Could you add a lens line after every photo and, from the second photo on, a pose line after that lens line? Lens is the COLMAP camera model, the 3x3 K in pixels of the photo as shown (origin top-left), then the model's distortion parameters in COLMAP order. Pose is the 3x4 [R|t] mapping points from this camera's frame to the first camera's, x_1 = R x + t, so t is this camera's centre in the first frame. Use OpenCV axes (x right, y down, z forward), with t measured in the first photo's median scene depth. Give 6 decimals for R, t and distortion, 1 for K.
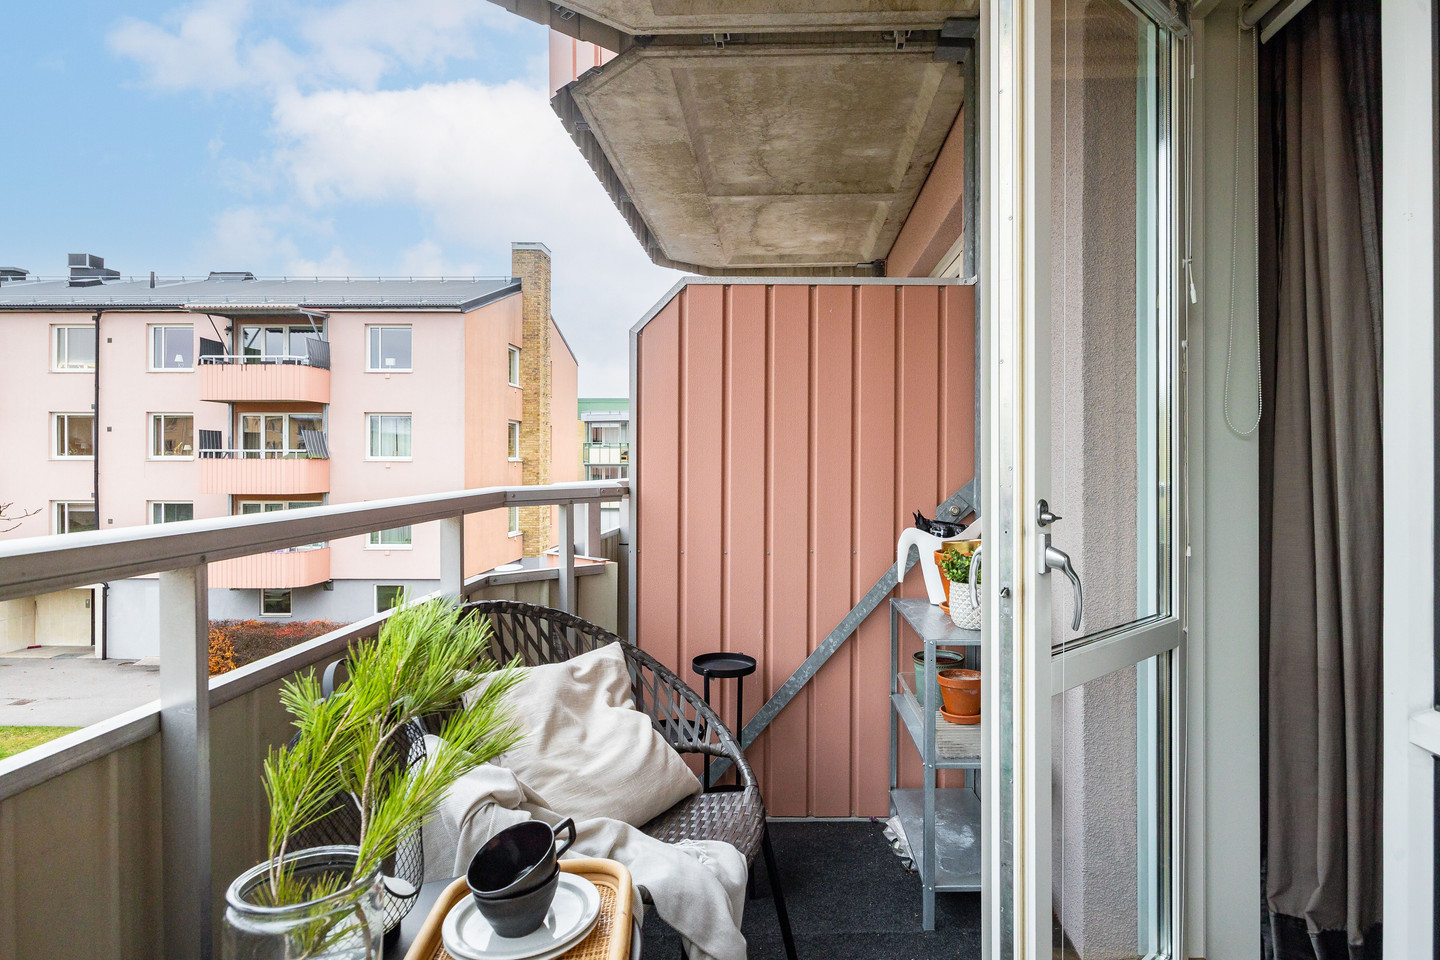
lens RADIAL K [[803.3, 0, 720.0], [0, 803.3, 480.0], [0, 0, 1]] dist [-0.006483, -0.000976]
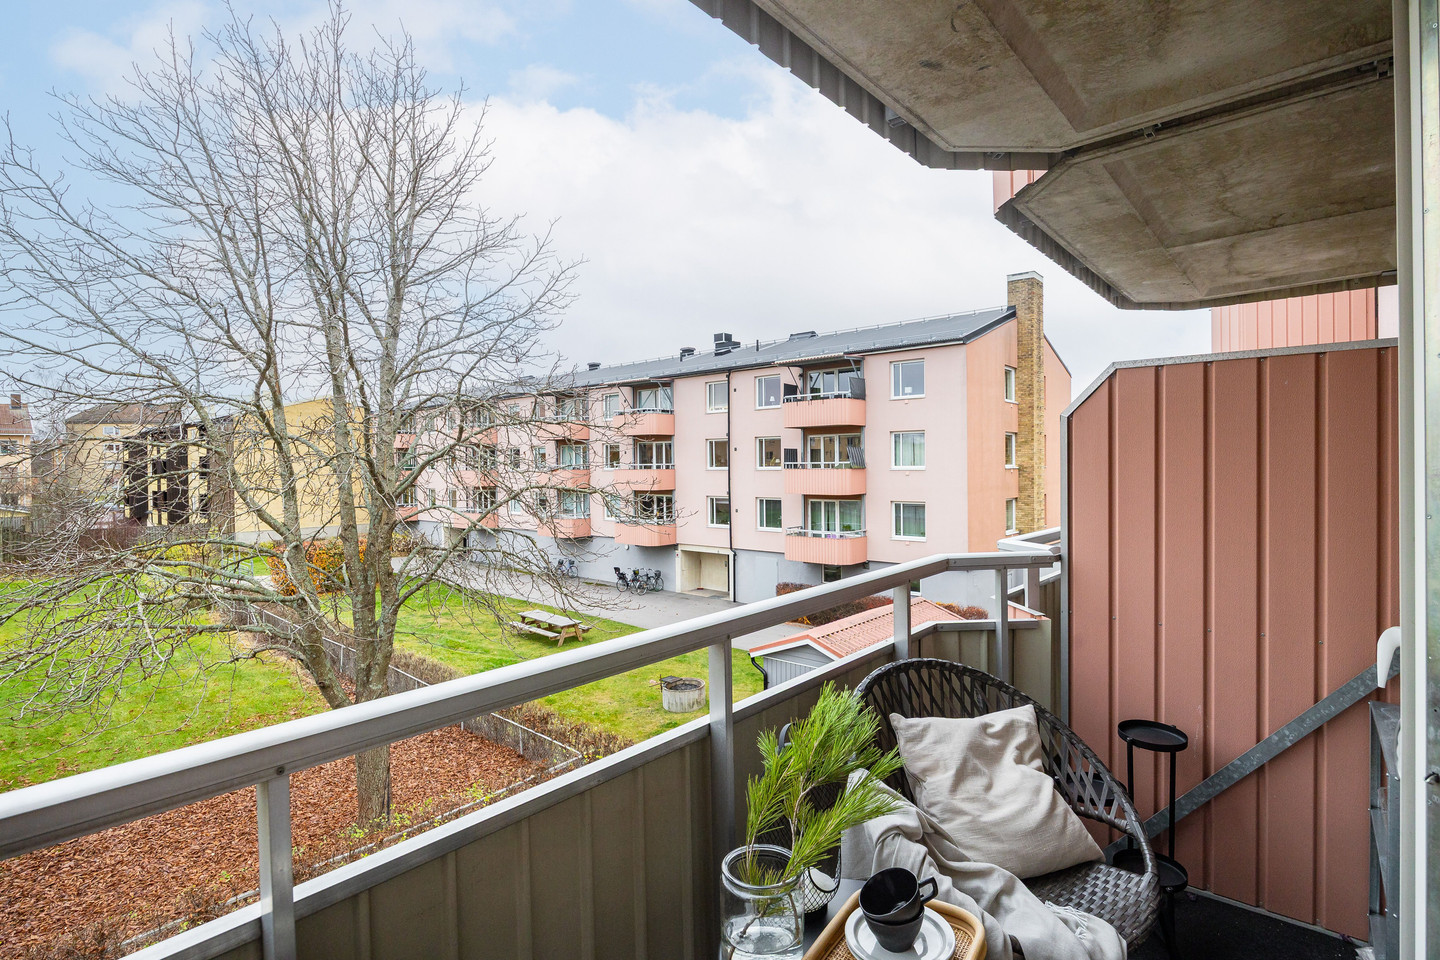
lens RADIAL K [[677.1, 0, 724.5], [0, 677.1, 449.4], [0, 0, 1]] dist [-0.003703, -0.001136]
pose [[0.772698, -0.025296, -0.634269, 0.106368], [0.022318, 0.999670, -0.012680, -0.111860], [0.634381, -0.004358, 0.773008, -0.044035]]
